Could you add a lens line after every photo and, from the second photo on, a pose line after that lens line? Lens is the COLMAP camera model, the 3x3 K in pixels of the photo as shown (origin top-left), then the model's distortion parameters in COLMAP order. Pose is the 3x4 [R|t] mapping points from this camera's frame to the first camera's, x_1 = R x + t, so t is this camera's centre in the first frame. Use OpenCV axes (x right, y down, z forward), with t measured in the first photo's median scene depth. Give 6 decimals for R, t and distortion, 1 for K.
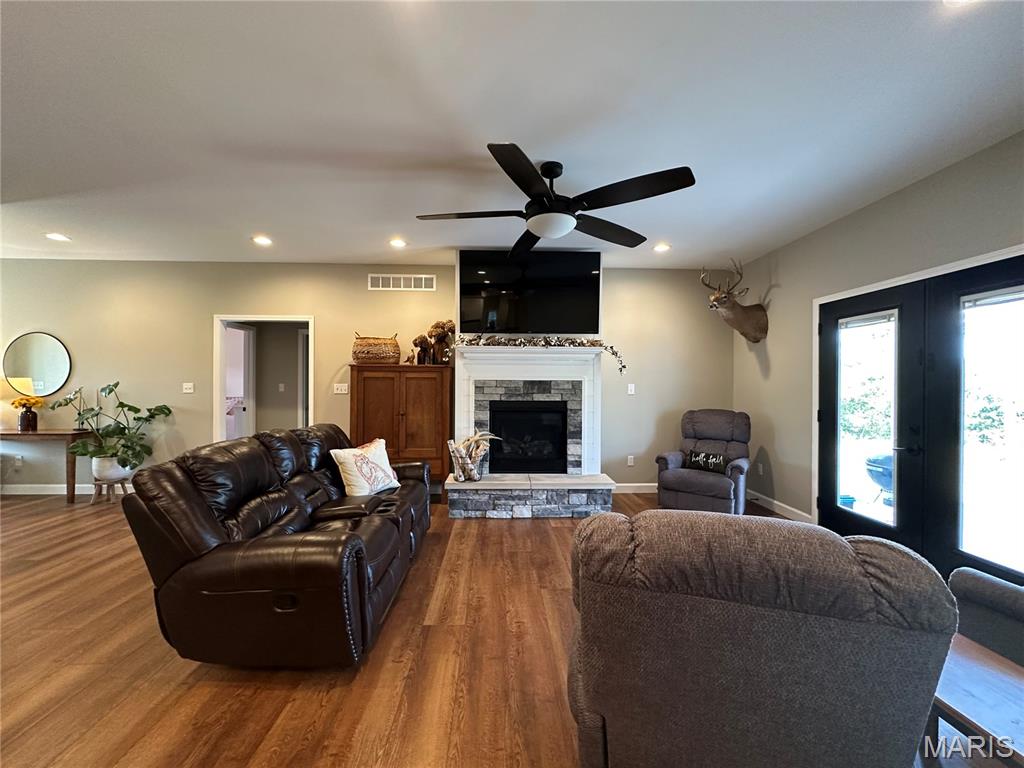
lens RADIAL K [[417.9, 0, 512.0], [0, 417.9, 384.0], [0, 0, 1]] dist [0.009706, 0.000289]
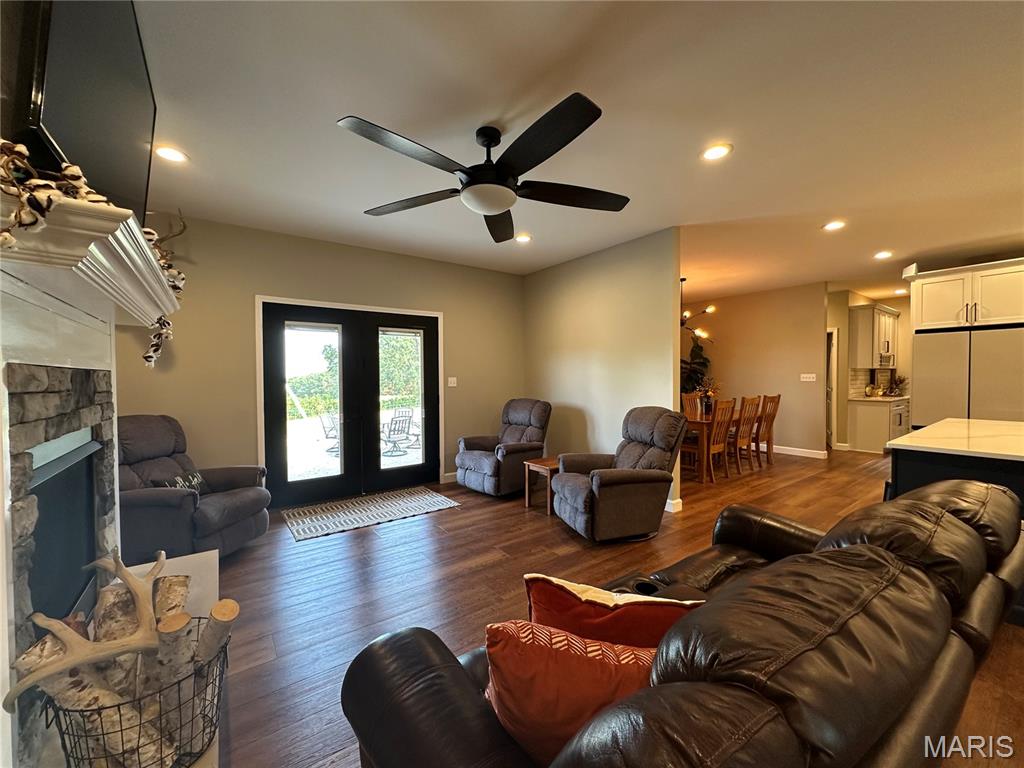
lens RADIAL K [[417.9, 0, 512.0], [0, 417.9, 384.0], [0, 0, 1]] dist [0.009706, 0.000289]
pose [[-0.565422, -0.018702, 0.824589, -0.517213], [0.005042, 0.999646, 0.026130, -0.006787], [-0.824786, 0.018932, -0.565128, 1.119356]]
